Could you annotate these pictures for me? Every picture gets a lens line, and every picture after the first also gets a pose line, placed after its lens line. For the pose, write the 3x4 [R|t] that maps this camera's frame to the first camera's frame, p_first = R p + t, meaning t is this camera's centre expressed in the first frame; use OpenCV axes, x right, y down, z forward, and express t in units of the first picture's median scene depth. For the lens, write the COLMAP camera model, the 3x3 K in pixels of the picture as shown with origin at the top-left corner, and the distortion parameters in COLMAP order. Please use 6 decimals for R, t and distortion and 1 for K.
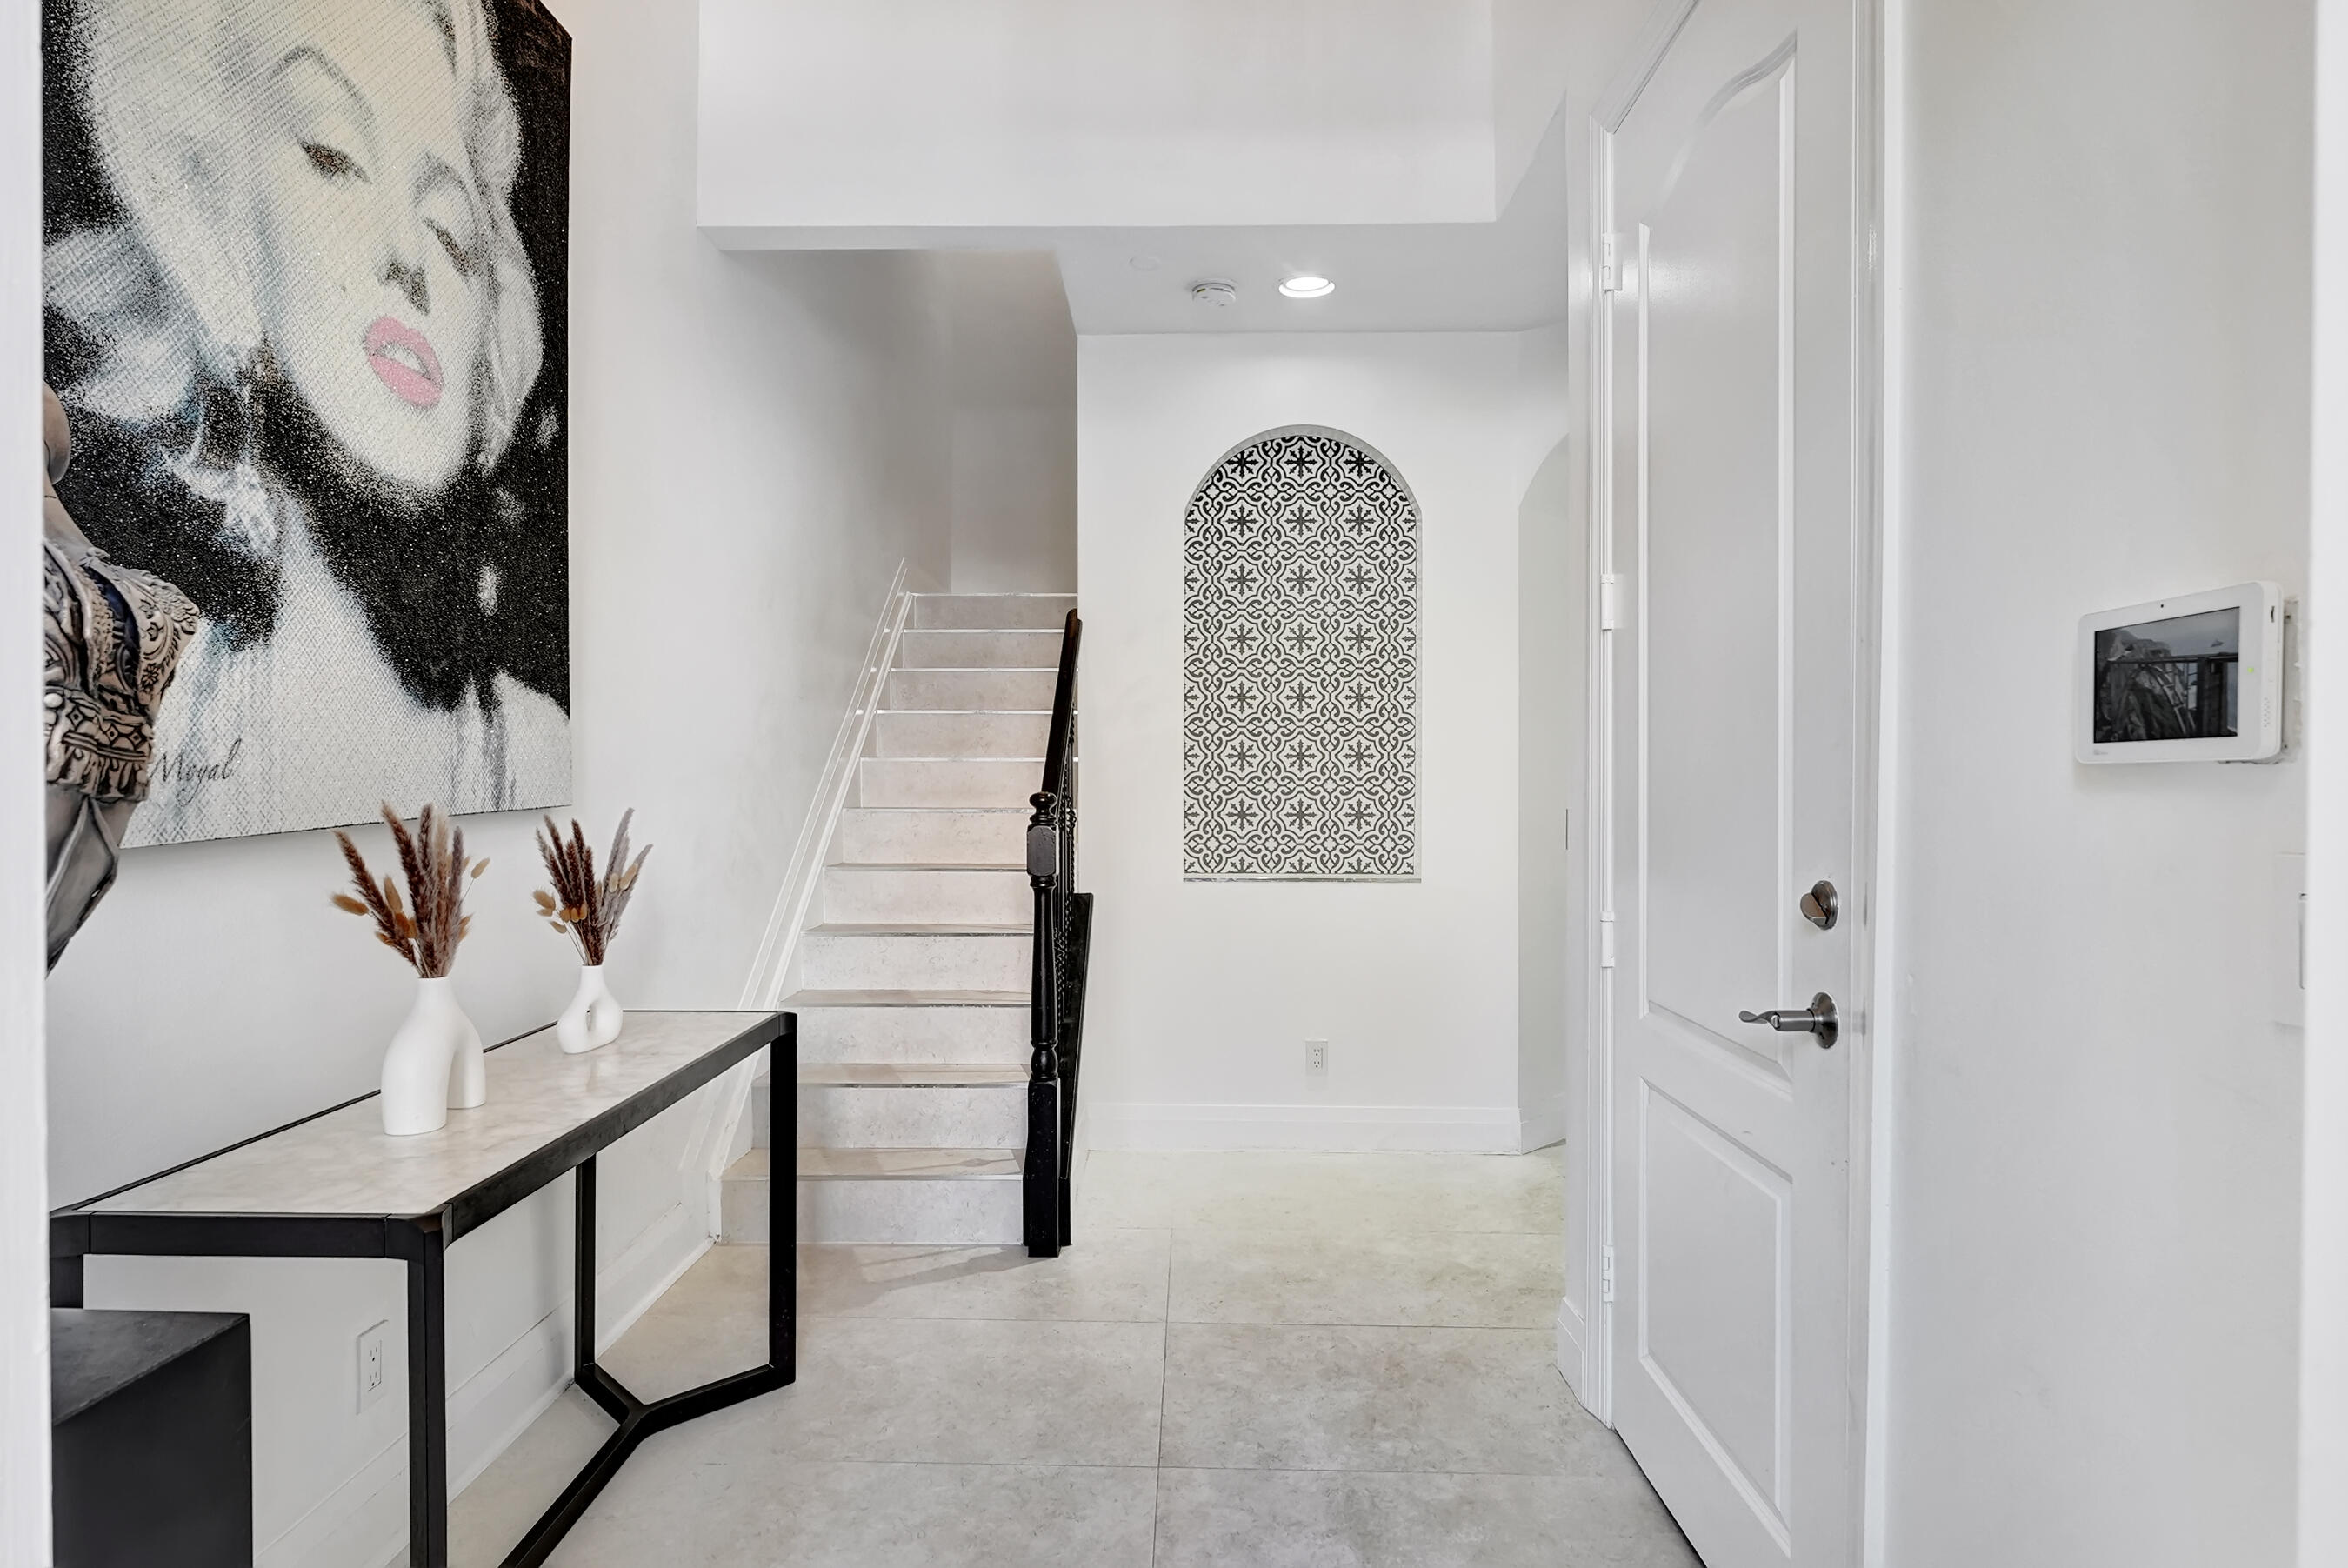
lens RADIAL K [[1252.9, 0, 1155.9], [0, 1252.9, 789.9], [0, 0, 1]] dist [-0.006881, 0.001614]
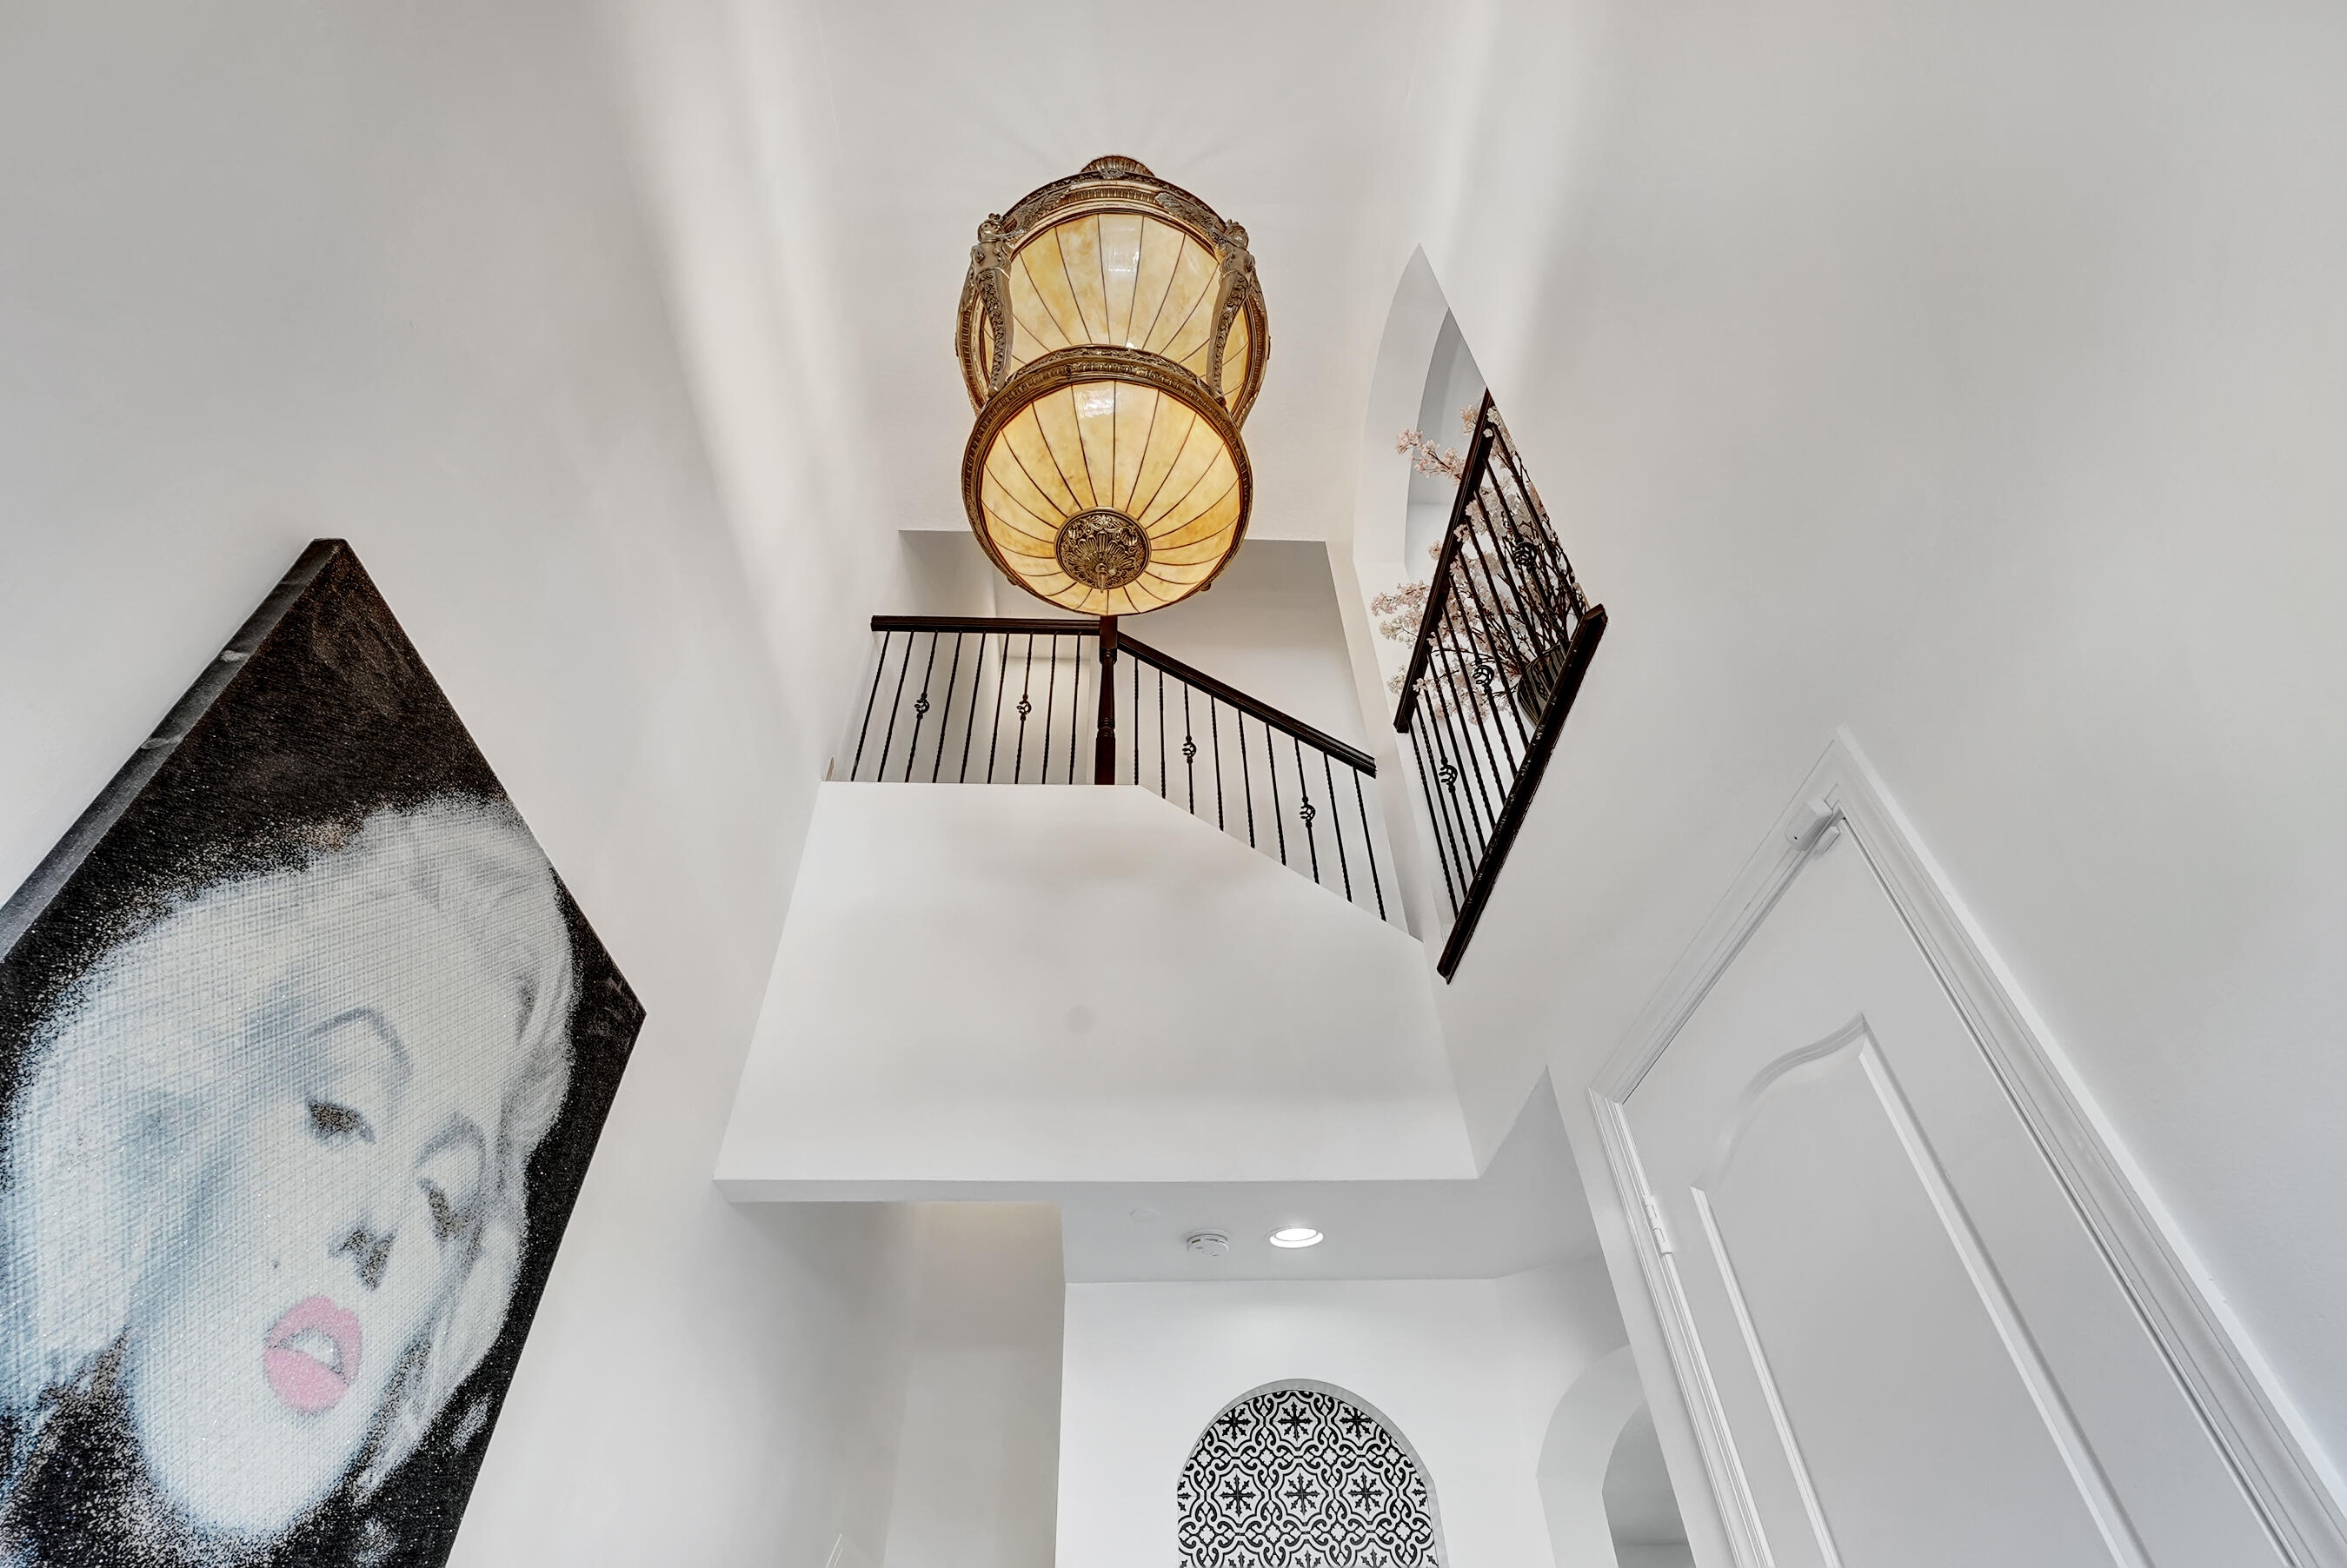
lens RADIAL K [[1088.2, 0, 1177.5], [0, 1088.2, 796.3], [0, 0, 1]] dist [0.002458, -0.000043]
pose [[0.997241, 0.028695, 0.068468, -0.091361], [0.026030, 0.728569, -0.684477, -0.094338], [-0.069524, 0.684371, 0.725812, 0.178653]]
